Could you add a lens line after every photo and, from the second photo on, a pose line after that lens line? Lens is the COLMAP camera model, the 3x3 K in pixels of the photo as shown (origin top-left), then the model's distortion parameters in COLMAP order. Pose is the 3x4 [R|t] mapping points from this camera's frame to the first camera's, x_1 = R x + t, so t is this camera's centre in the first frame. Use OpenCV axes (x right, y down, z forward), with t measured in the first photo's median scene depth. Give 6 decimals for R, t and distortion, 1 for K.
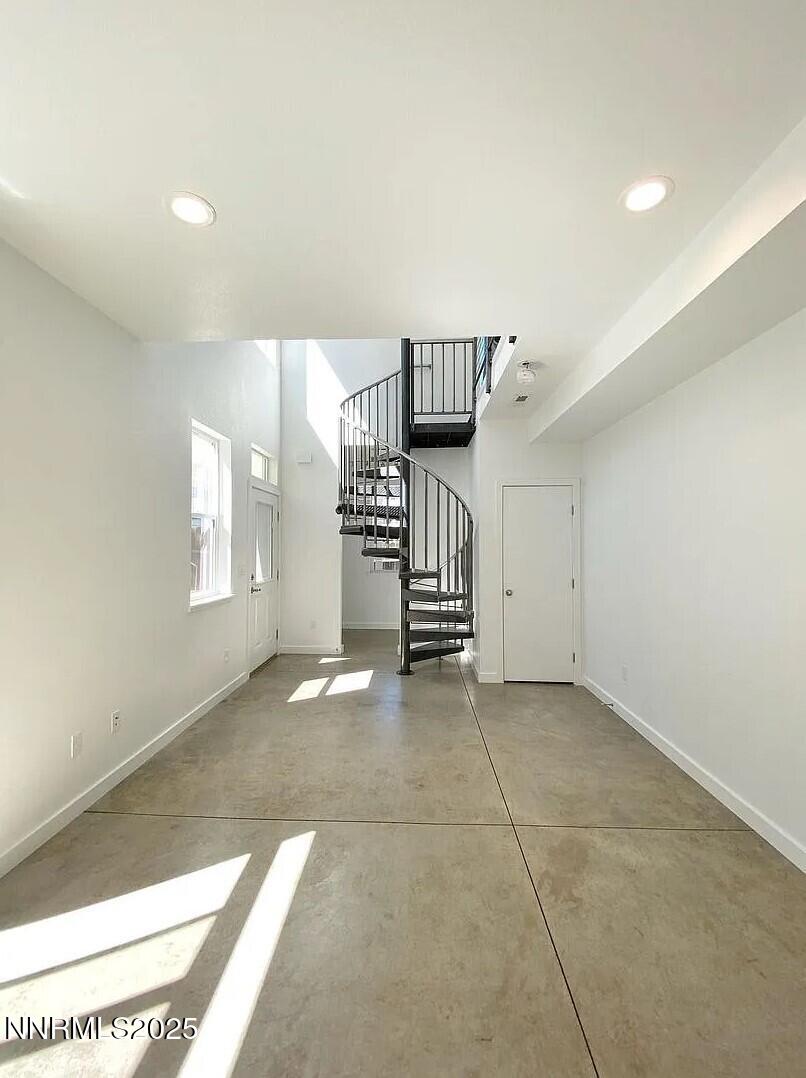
lens RADIAL K [[433.9, 0, 401.6], [0, 433.9, 540.2], [0, 0, 1]] dist [0.000162, 0.000016]
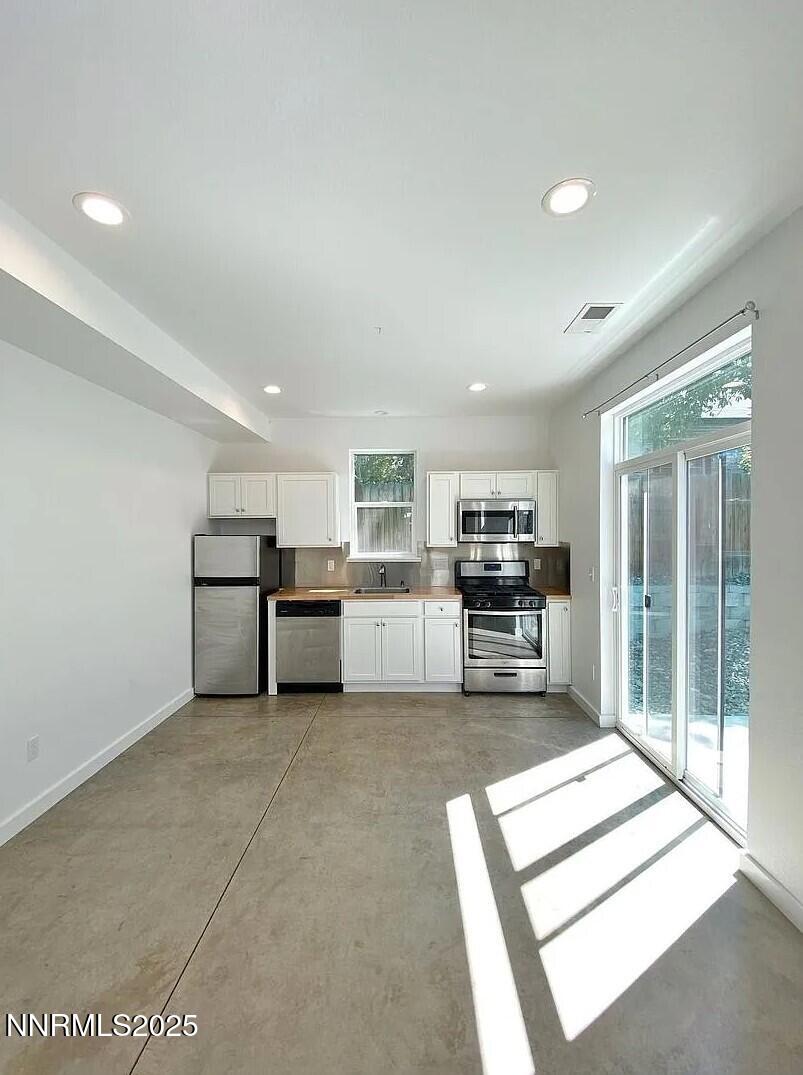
lens RADIAL K [[432.7, 0, 402.3], [0, 432.7, 537.6], [0, 0, 1]] dist [0.000162, 0.000016]
pose [[-0.999860, 0.003189, -0.016422, -0.114918], [0.003180, 0.999995, 0.000583, -0.034510], [0.016424, 0.000531, -0.999865, 2.007019]]
